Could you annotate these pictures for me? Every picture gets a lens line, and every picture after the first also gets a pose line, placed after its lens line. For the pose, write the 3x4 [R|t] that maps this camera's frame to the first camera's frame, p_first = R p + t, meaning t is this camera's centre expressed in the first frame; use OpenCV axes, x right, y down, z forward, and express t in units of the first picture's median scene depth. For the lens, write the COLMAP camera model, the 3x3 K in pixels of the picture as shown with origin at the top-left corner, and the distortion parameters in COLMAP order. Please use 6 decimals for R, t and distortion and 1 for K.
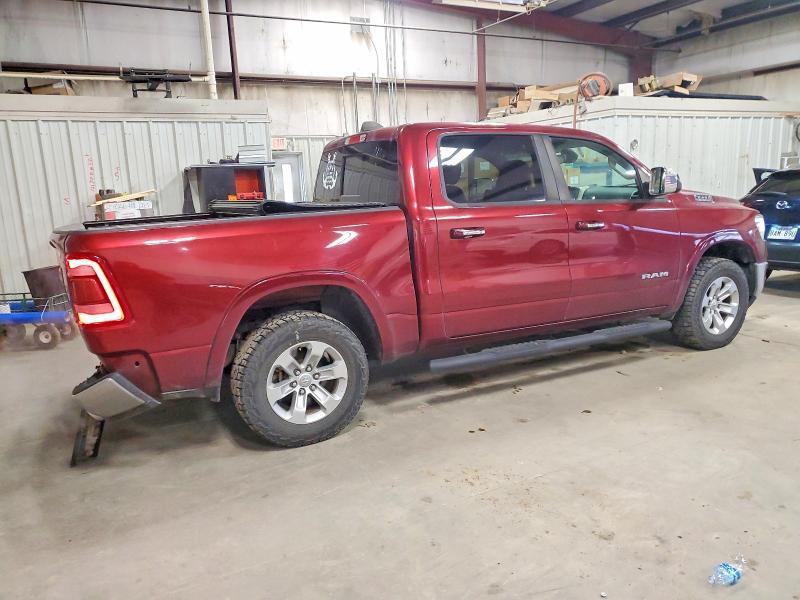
lens RADIAL K [[617.6, 0, 395.8], [0, 617.6, 298.7], [0, 0, 1]] dist [0.016241, -0.004378]
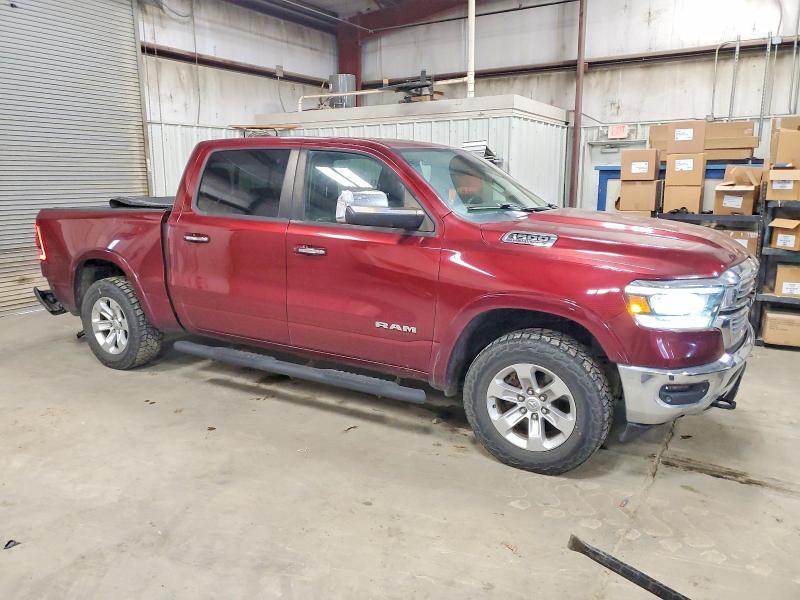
lens RADIAL K [[617.6, 0, 397.1], [0, 617.6, 303.4], [0, 0, 1]] dist [0.016241, -0.004378]
pose [[0.522259, 0.208555, -0.826892, 1.034612], [-0.170950, 0.975556, 0.138079, -0.170579], [0.835477, 0.069245, 0.545145, 0.568762]]
